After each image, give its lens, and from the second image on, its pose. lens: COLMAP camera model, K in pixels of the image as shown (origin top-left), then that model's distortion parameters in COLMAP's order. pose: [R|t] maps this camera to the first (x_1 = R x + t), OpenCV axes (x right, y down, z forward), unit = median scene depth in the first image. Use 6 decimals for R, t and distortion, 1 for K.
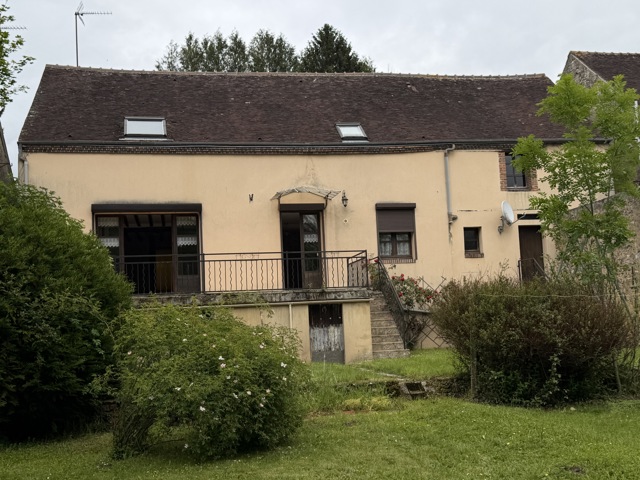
lens RADIAL K [[816.2, 0, 320.0], [0, 816.2, 240.0], [0, 0, 1]] dist [0.002609, 0.081160]
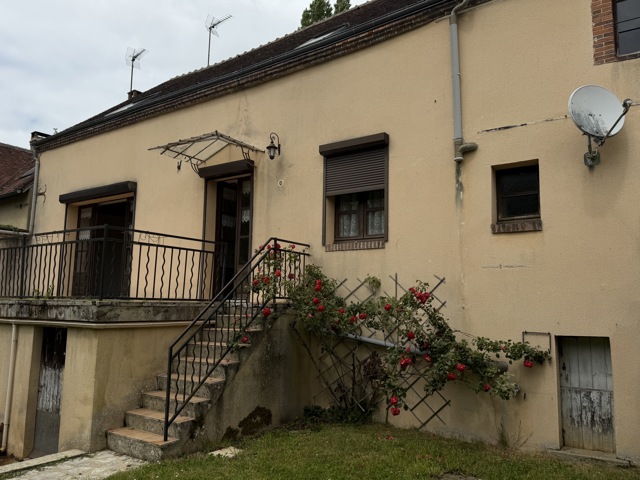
lens RADIAL K [[497.5, 0, 320.0], [0, 497.5, 240.0], [0, 0, 1]] dist [-0.005447, -0.003749]
pose [[0.680239, -0.040018, -0.731898, 0.341599], [0.035185, 0.999140, -0.021928, 0.030366], [0.732146, -0.010835, 0.681062, 0.819845]]
